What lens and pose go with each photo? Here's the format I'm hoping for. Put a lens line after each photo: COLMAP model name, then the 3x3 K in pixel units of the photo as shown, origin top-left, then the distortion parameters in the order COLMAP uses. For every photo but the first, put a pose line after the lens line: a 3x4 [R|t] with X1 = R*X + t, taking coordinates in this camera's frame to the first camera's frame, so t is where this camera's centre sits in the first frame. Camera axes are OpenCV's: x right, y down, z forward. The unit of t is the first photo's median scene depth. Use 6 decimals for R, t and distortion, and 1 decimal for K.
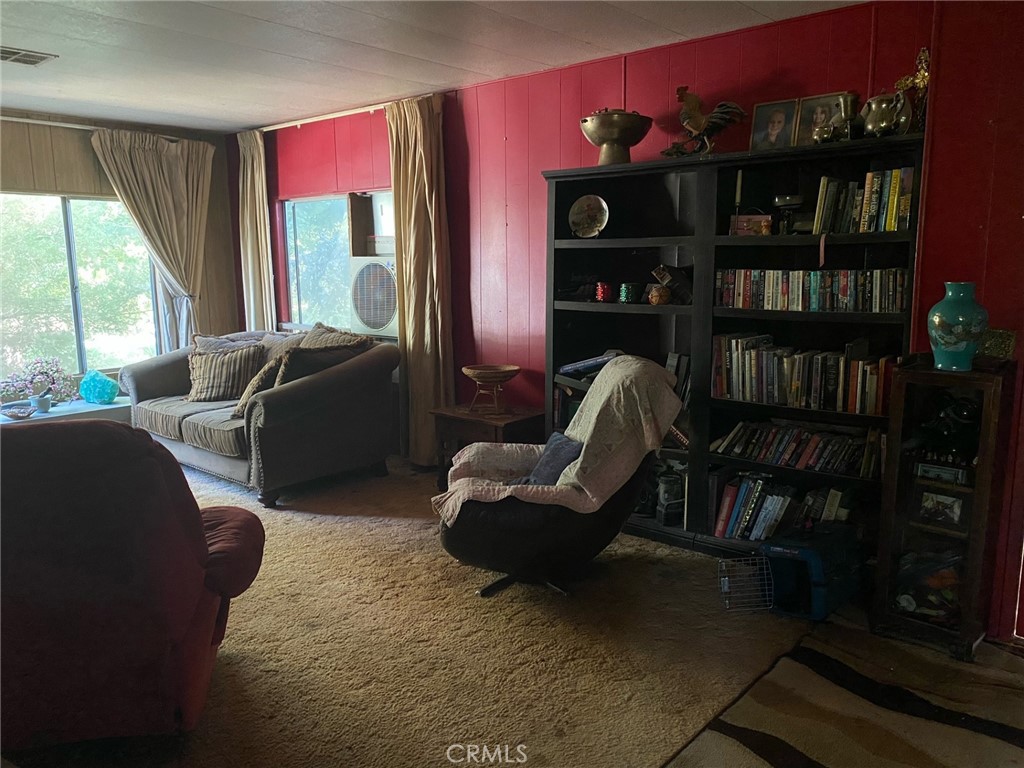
lens RADIAL K [[760.4, 0, 512.0], [0, 760.4, 384.0], [0, 0, 1]] dist [-0.026071, -0.006256]
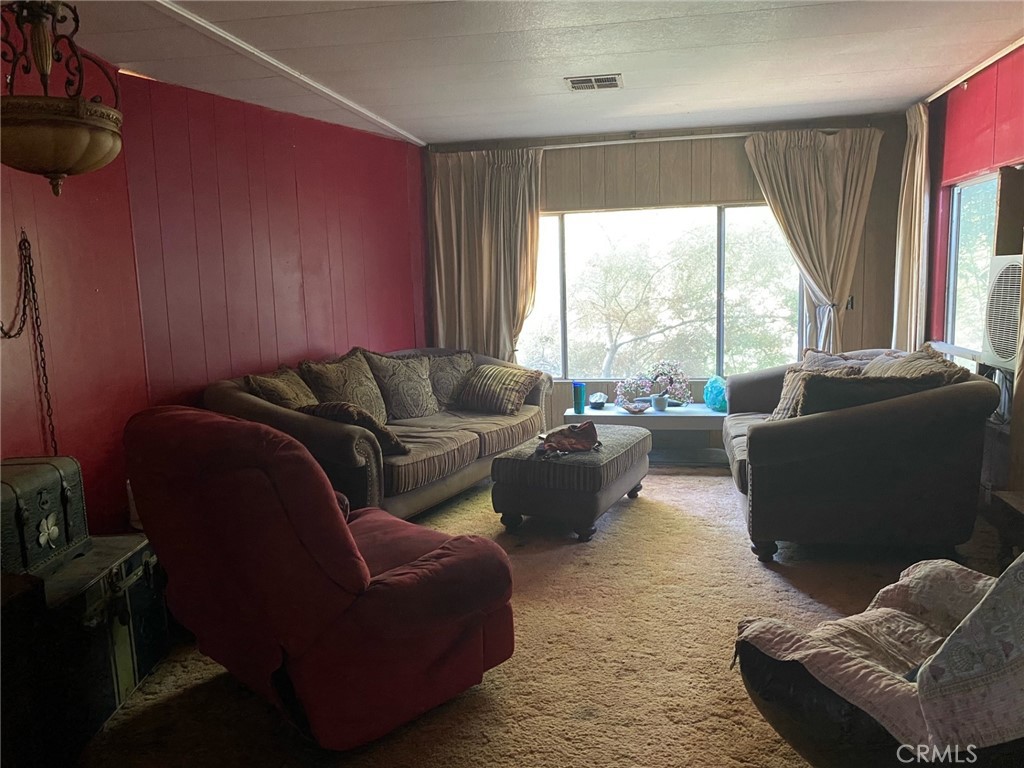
lens RADIAL K [[760.4, 0, 512.0], [0, 760.4, 384.0], [0, 0, 1]] dist [-0.026071, -0.006256]
pose [[0.476180, 0.110513, -0.872376, 0.198016], [-0.112589, 0.991568, 0.064157, -0.041515], [0.872110, 0.067669, 0.484608, 0.261608]]
